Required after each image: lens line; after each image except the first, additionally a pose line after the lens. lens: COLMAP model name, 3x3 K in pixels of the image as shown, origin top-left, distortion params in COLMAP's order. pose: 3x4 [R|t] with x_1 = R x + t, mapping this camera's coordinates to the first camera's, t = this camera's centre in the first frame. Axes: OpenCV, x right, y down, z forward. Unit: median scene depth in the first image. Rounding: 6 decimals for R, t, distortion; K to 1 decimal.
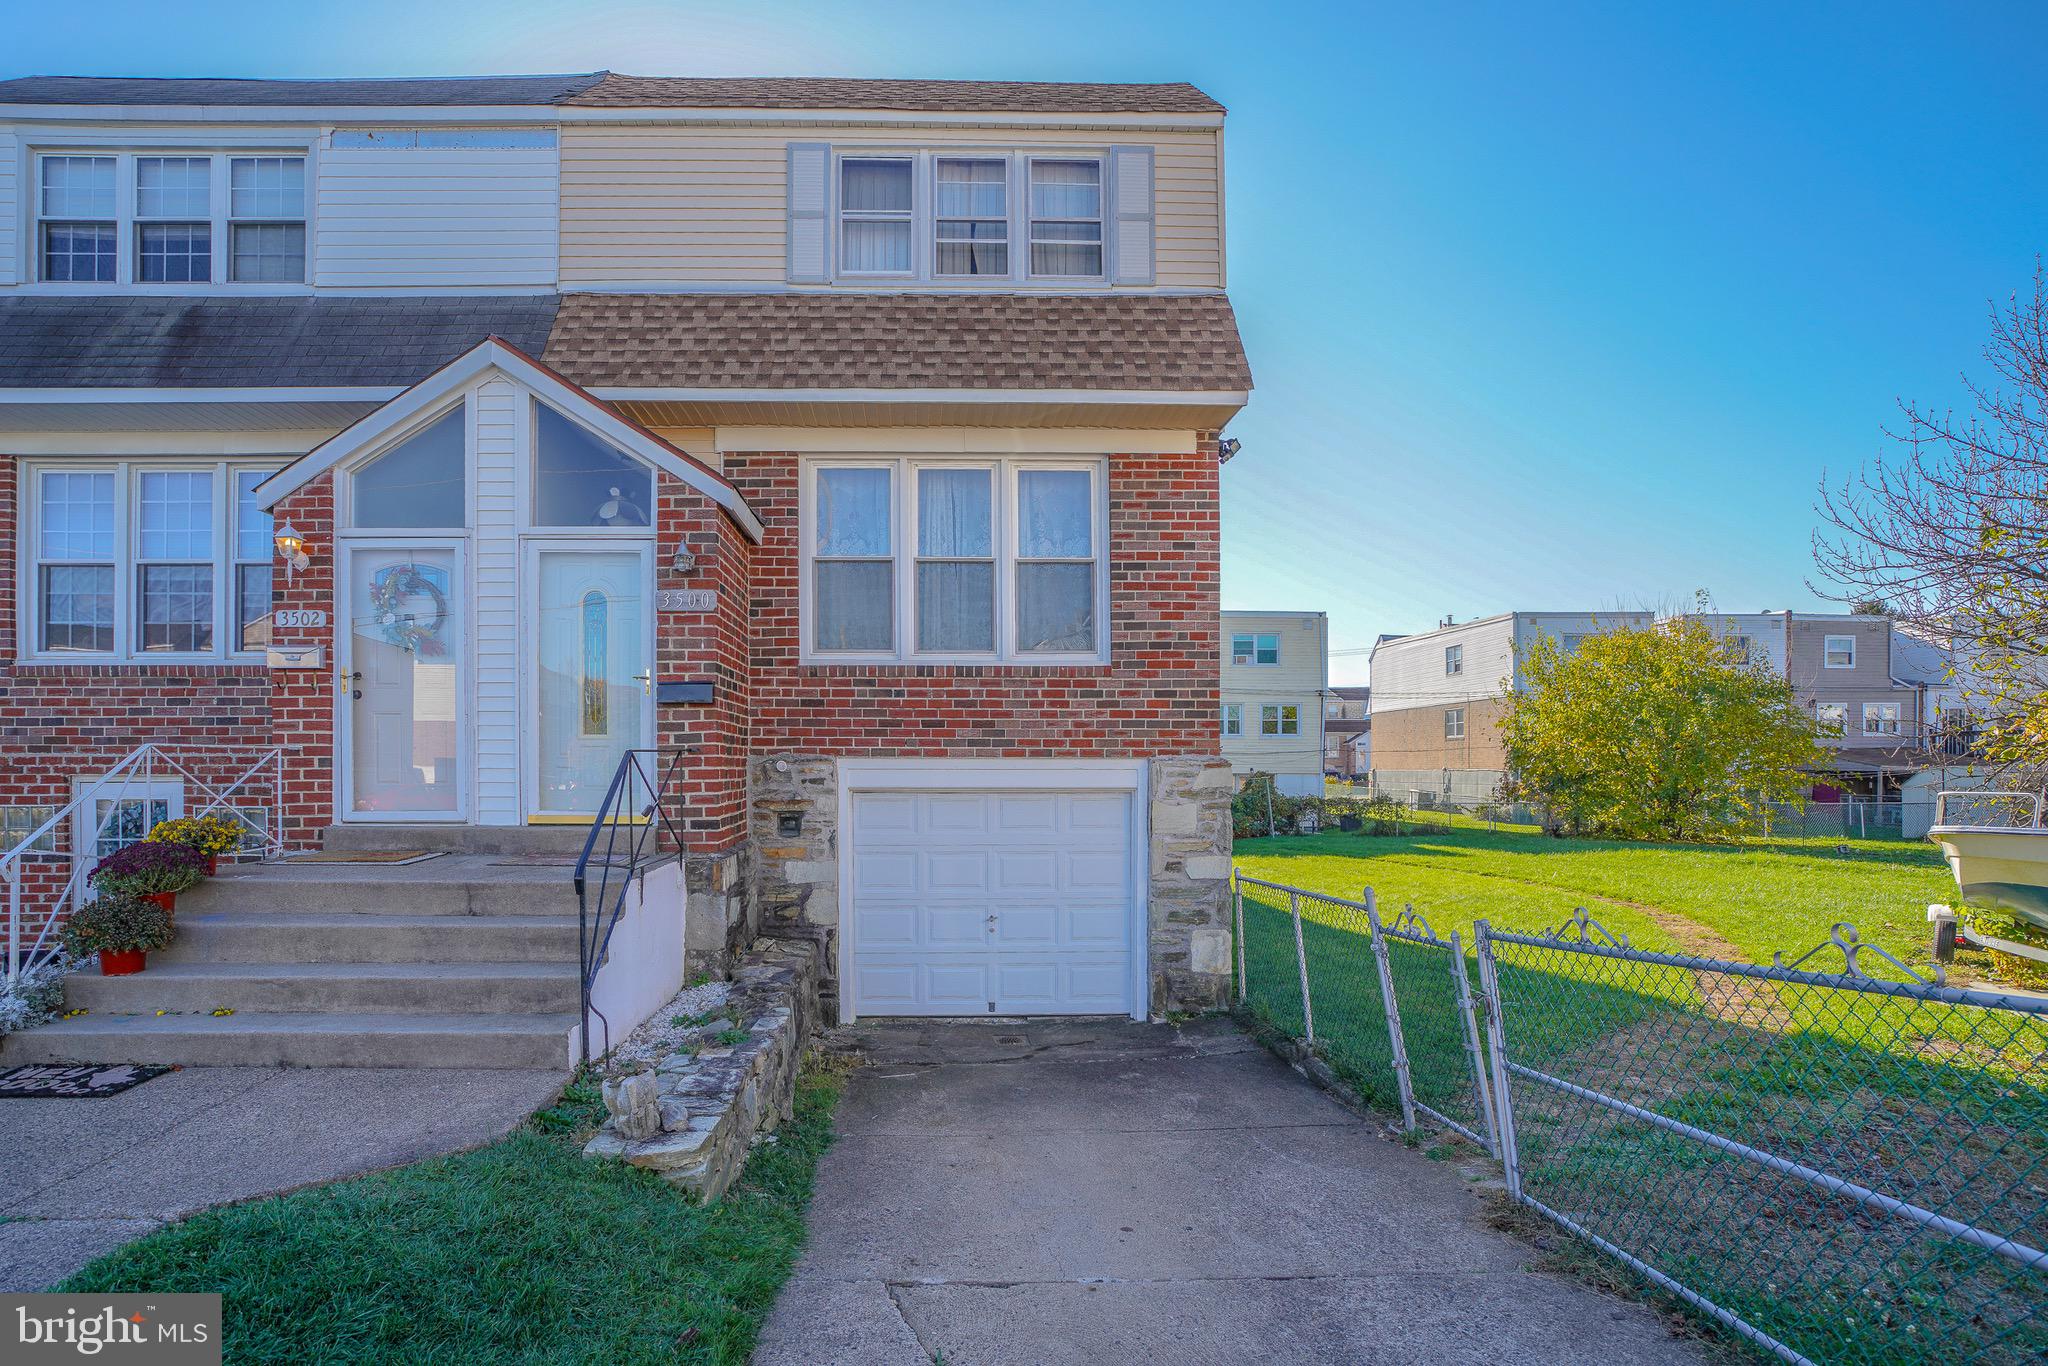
lens RADIAL K [[945.0, 0, 1019.5], [0, 945.0, 781.7], [0, 0, 1]] dist [-0.013392, 0.000388]
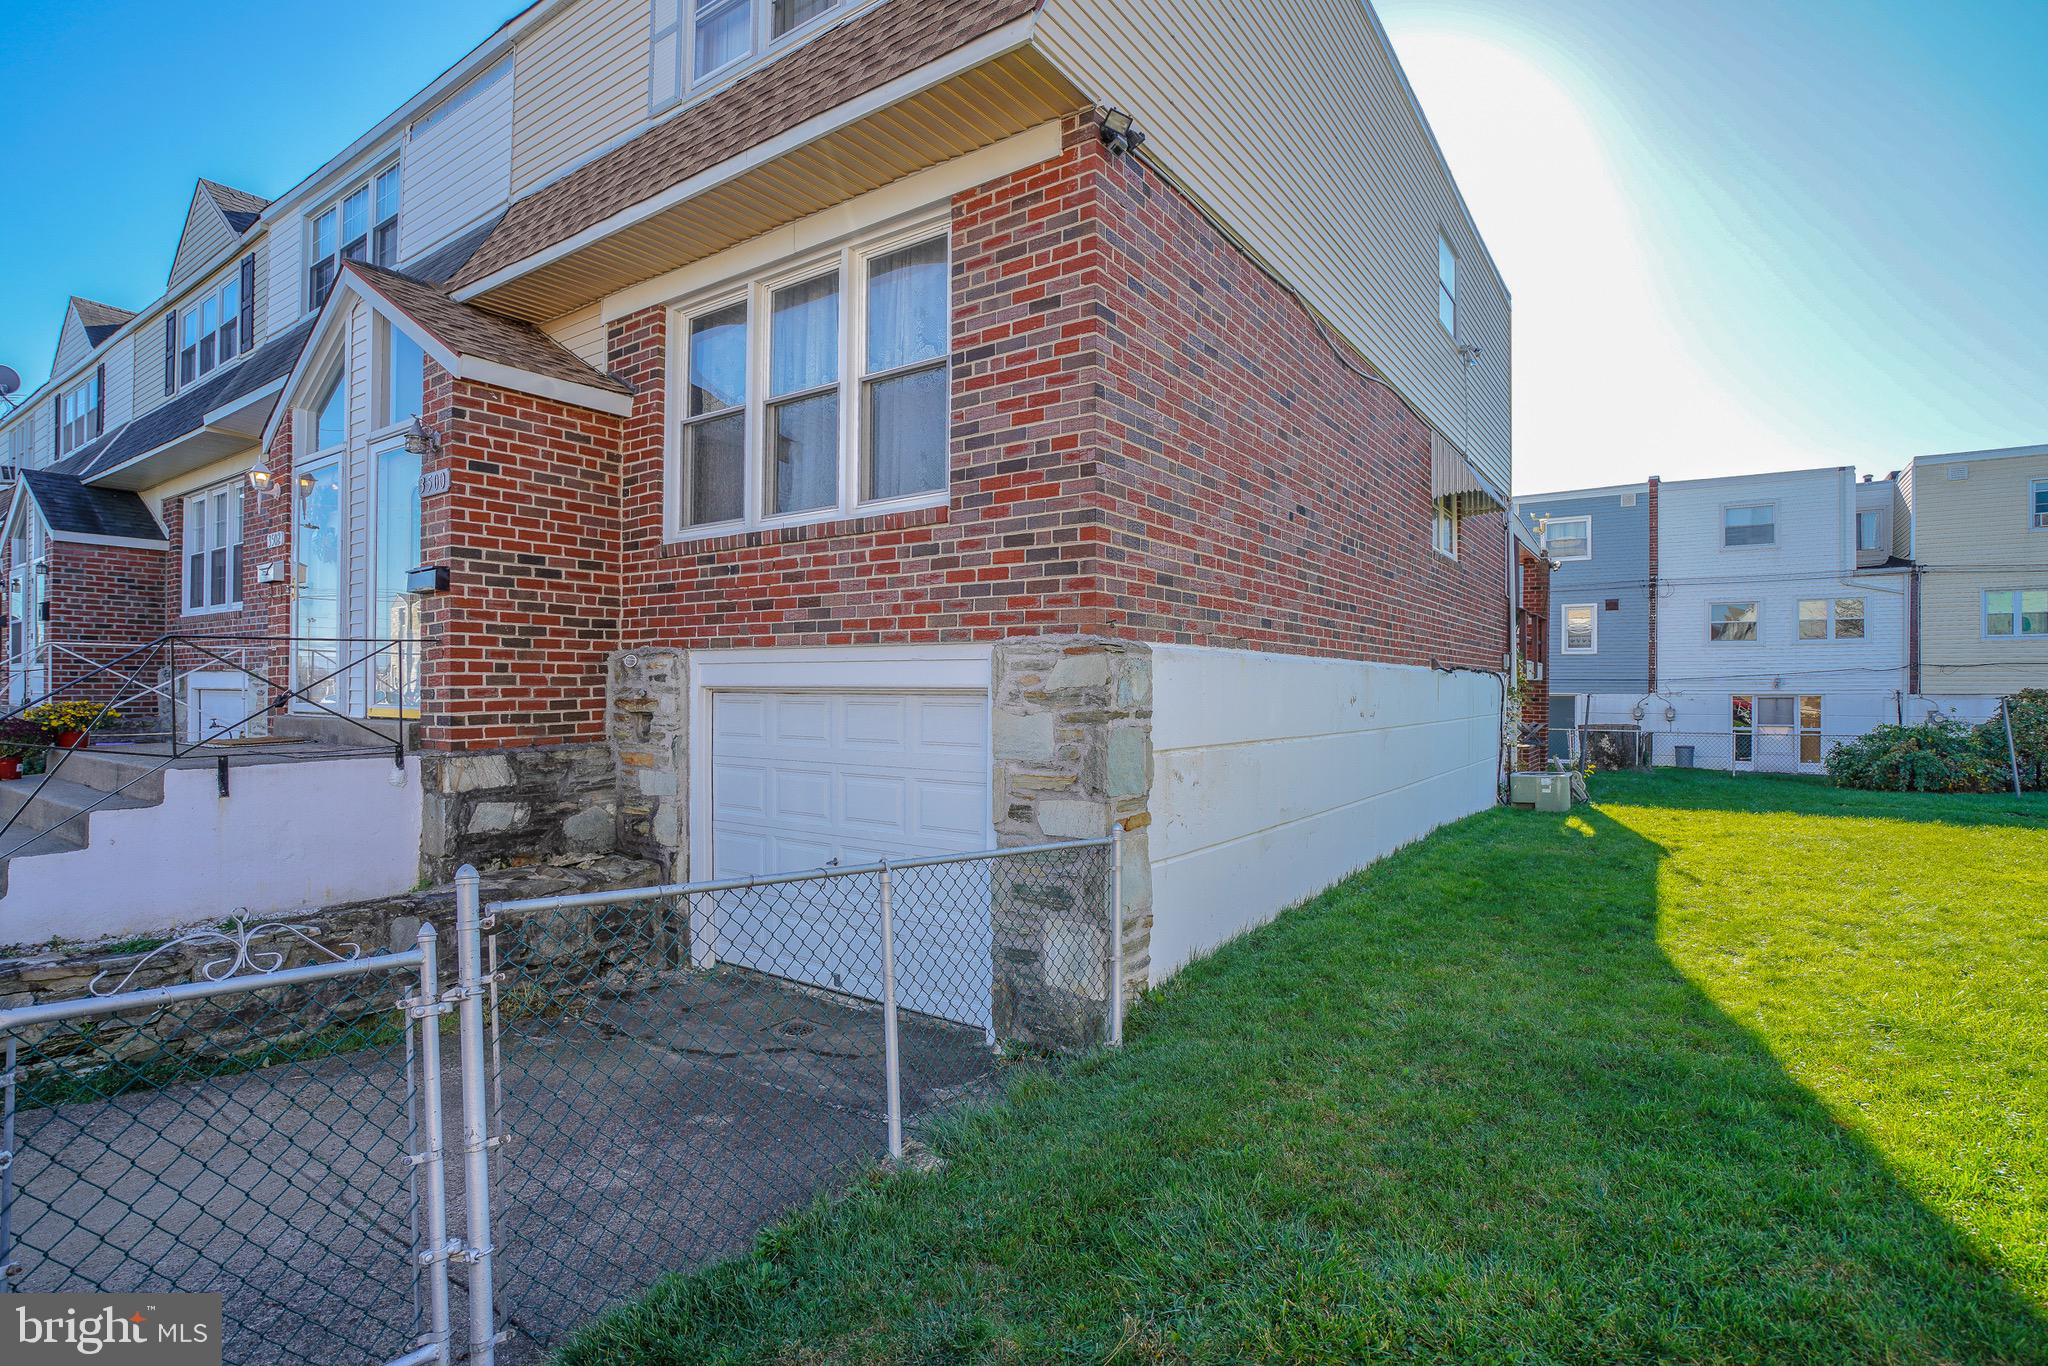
lens RADIAL K [[993.7, 0, 999.0], [0, 993.7, 680.3], [0, 0, 1]] dist [-0.038293, 0.028684]
pose [[0.776261, -0.003090, -0.630404, 0.568987], [-0.009518, 0.999817, -0.016621, 0.012998], [0.630340, 0.018902, 0.776089, 0.473637]]
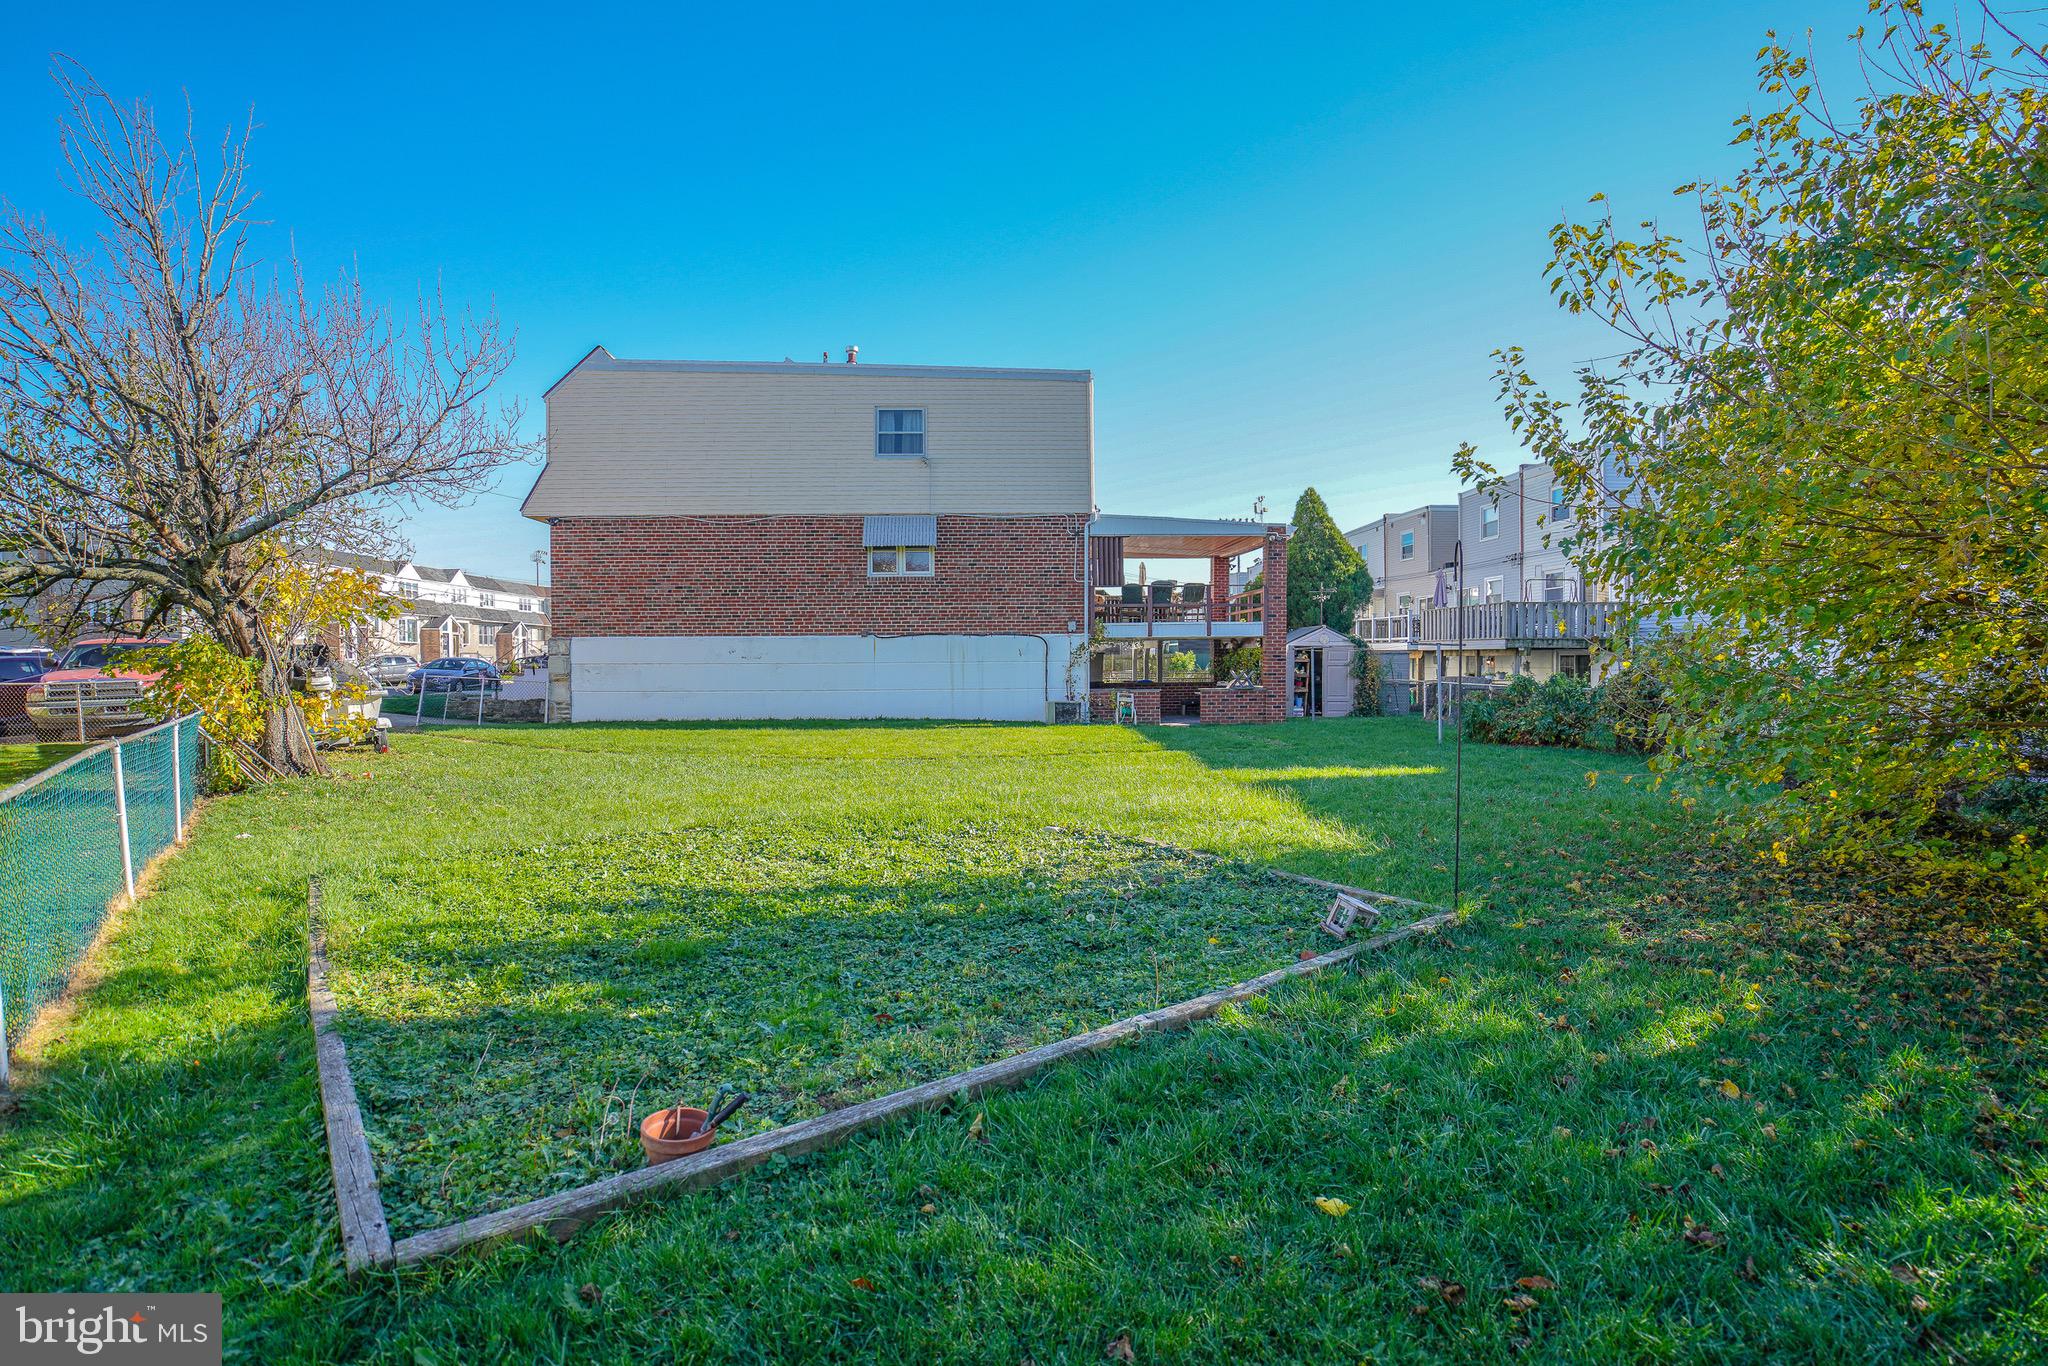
lens RADIAL K [[993.7, 0, 999.0], [0, 993.7, 680.3], [0, 0, 1]] dist [-0.038293, 0.028684]
pose [[-0.060070, 0.020542, -0.997983, 2.925969], [-0.004409, 0.999773, 0.020844, 0.032800], [0.998184, 0.005652, -0.059966, 2.430919]]
